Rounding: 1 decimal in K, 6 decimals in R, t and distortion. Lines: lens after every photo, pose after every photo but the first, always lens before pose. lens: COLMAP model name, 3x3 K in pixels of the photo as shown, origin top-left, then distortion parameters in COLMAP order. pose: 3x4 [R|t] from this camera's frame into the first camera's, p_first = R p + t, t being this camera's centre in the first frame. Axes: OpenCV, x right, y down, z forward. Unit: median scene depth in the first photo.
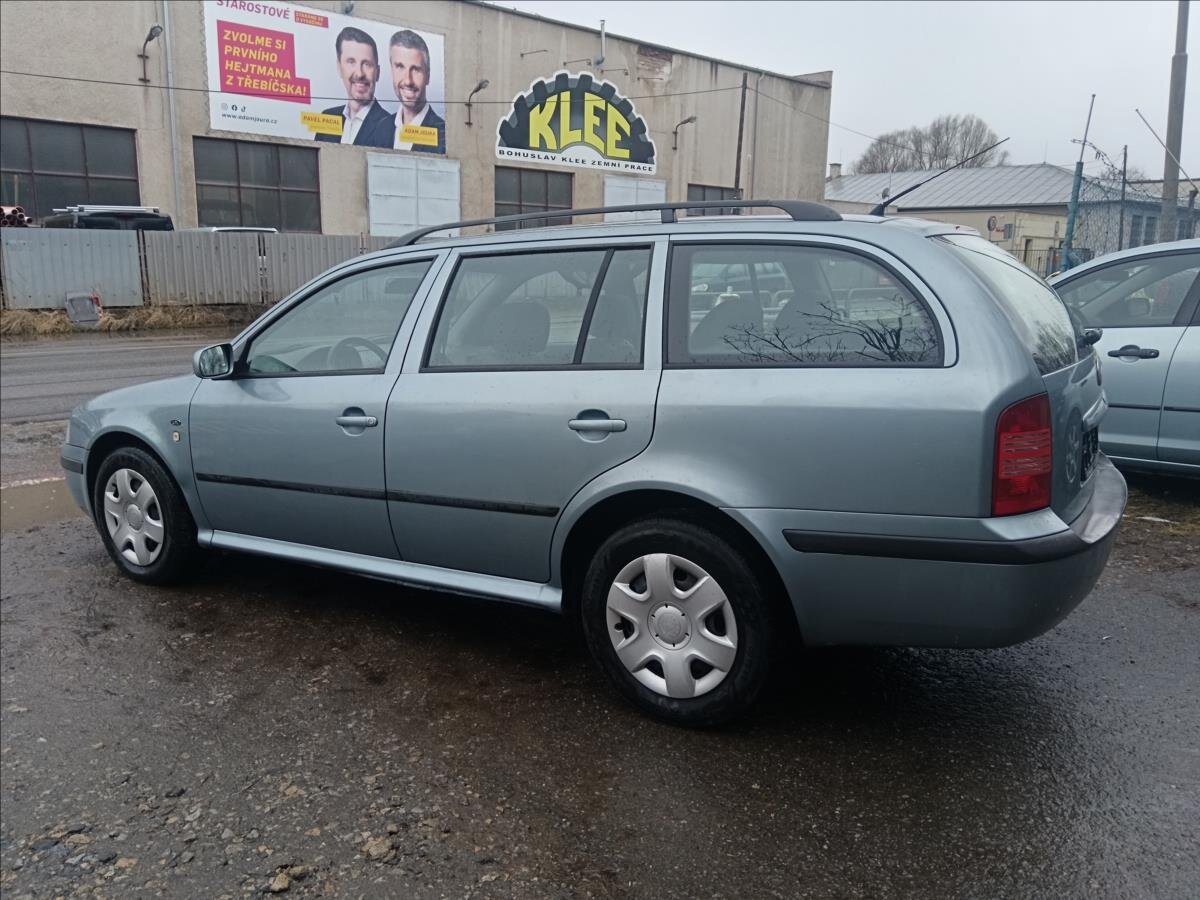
lens RADIAL K [[933.8, 0, 604.2], [0, 933.8, 451.8], [0, 0, 1]] dist [0.000163, -0.005385]
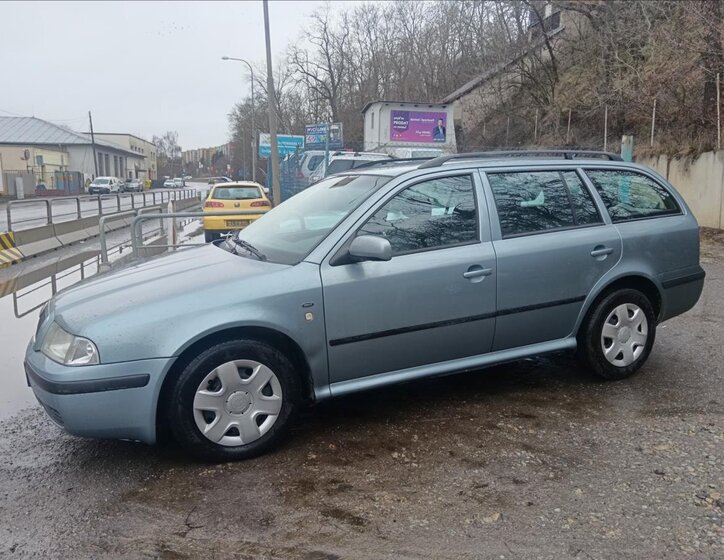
lens RADIAL K [[581.1, 0, 362.0], [0, 581.1, 280.0], [0, 0, 1]] dist [0.004955, -0.006347]
pose [[0.551830, -0.136356, 0.822733, -0.136457], [0.161920, 0.985287, 0.054692, -0.012257], [-0.818086, 0.103036, 0.565790, 0.066801]]
